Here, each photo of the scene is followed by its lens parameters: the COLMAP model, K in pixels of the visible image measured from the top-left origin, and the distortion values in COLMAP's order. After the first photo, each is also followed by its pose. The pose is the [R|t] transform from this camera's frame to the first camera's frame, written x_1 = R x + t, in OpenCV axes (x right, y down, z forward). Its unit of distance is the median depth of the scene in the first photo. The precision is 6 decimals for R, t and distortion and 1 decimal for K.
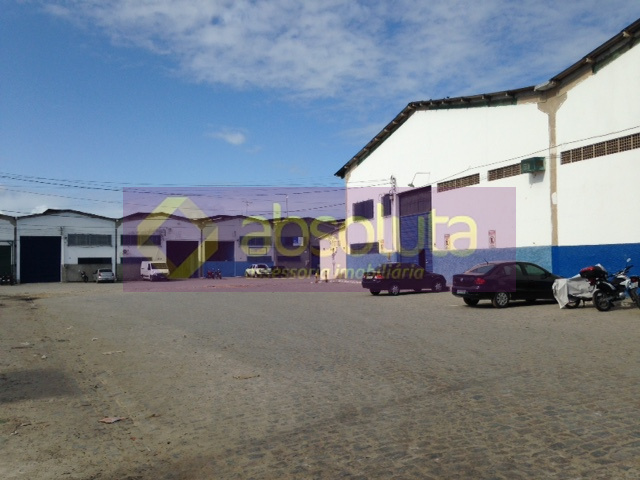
lens RADIAL K [[577.7, 0, 318.9], [0, 577.7, 239.8], [0, 0, 1]] dist [0.014983, -0.011976]
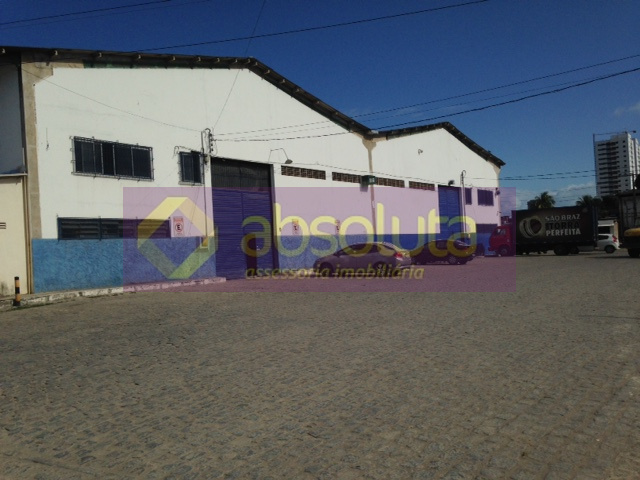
lens RADIAL K [[577.7, 0, 318.4], [0, 577.7, 239.2], [0, 0, 1]] dist [0.014983, -0.011976]
pose [[-0.527098, 0.052488, 0.848182, -0.734865], [0.022497, 0.998603, -0.047816, 0.083156], [-0.849506, -0.006122, -0.527543, 1.693635]]
